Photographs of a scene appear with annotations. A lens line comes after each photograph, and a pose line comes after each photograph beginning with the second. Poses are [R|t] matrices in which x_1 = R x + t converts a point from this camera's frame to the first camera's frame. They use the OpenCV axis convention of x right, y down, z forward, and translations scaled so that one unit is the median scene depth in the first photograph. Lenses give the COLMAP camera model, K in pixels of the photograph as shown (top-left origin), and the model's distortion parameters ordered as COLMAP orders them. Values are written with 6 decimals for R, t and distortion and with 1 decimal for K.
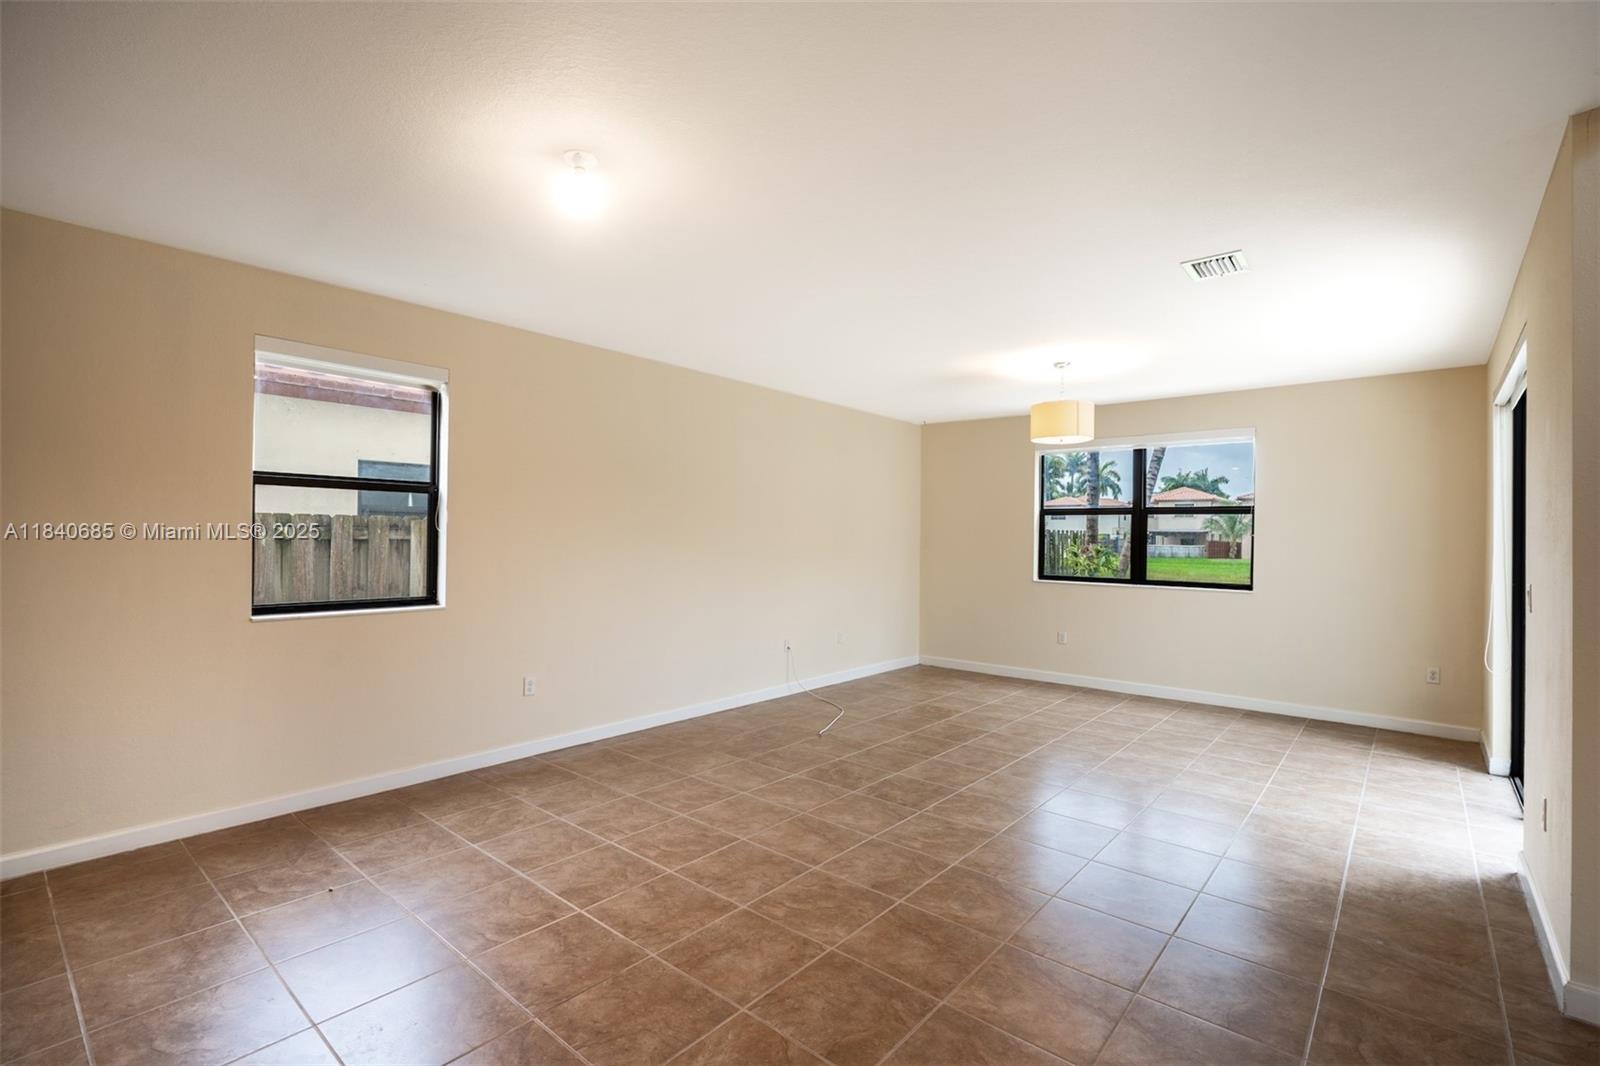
lens RADIAL K [[722.3, 0, 797.9], [0, 722.3, 533.9], [0, 0, 1]] dist [-0.004714, 0.000160]
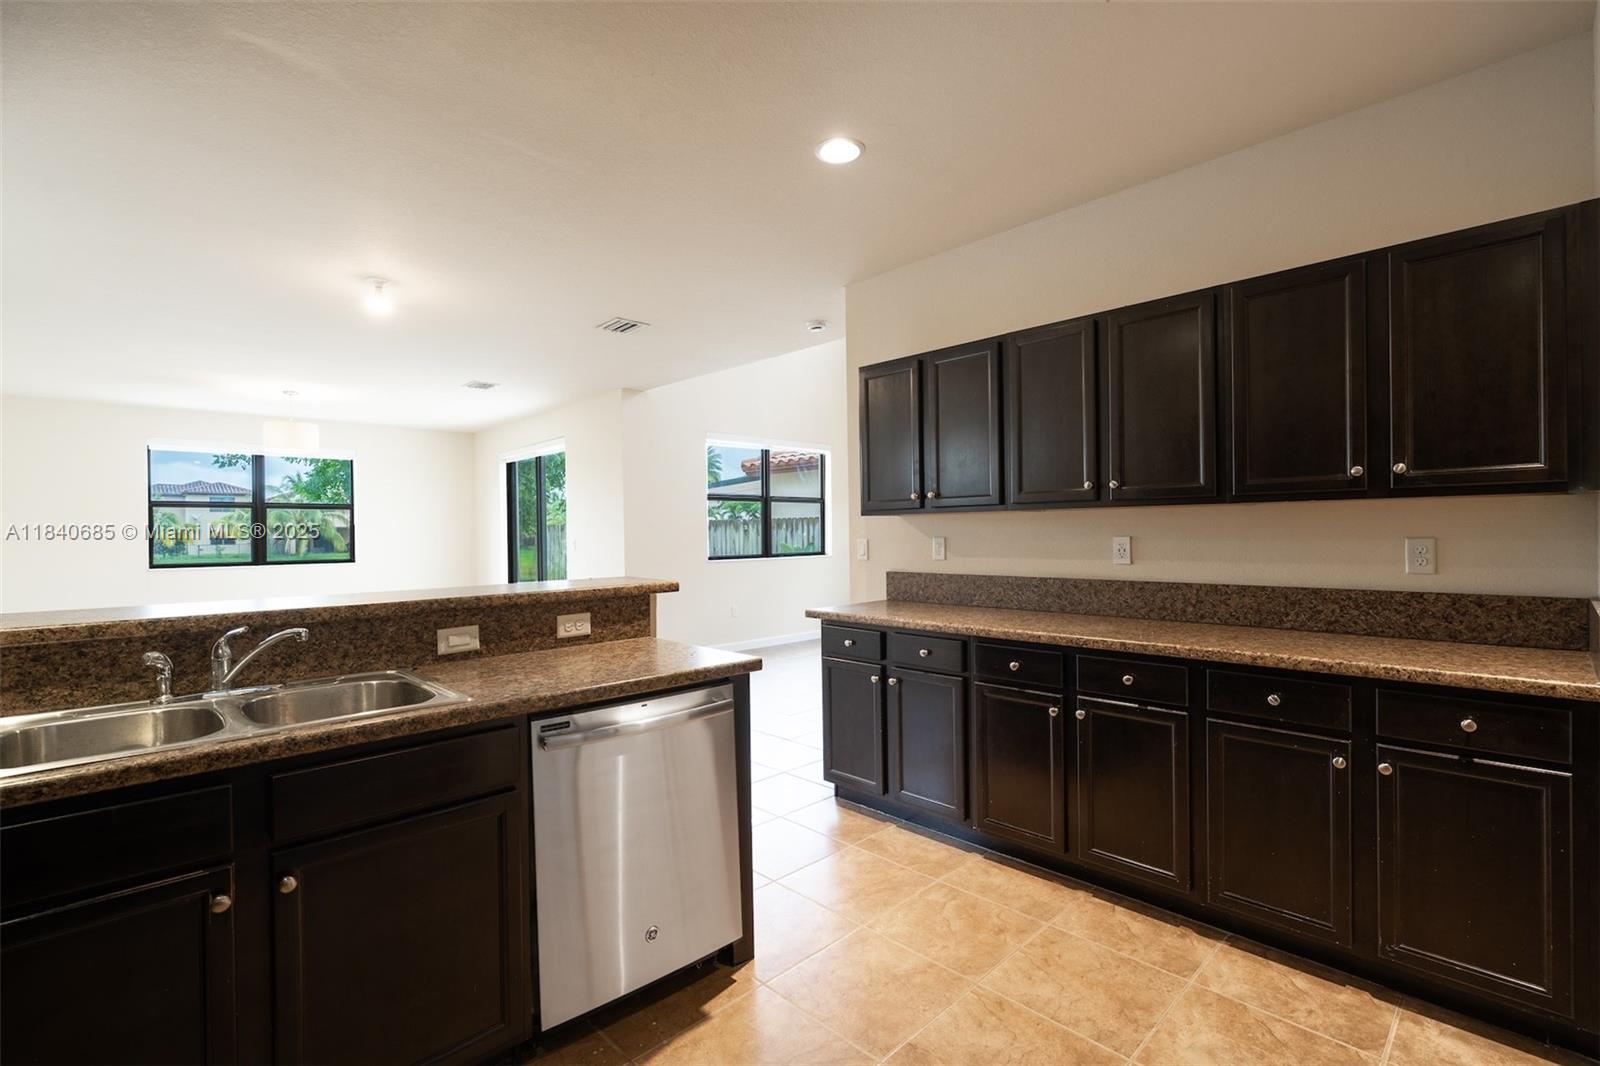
lens RADIAL K [[722.3, 0, 797.9], [0, 722.3, 533.9], [0, 0, 1]] dist [-0.004714, 0.000160]
pose [[0.091456, -0.016556, 0.995671, -1.059045], [0.010344, 0.999824, 0.015675, 0.010672], [-0.995755, 0.008866, 0.091611, -0.039670]]
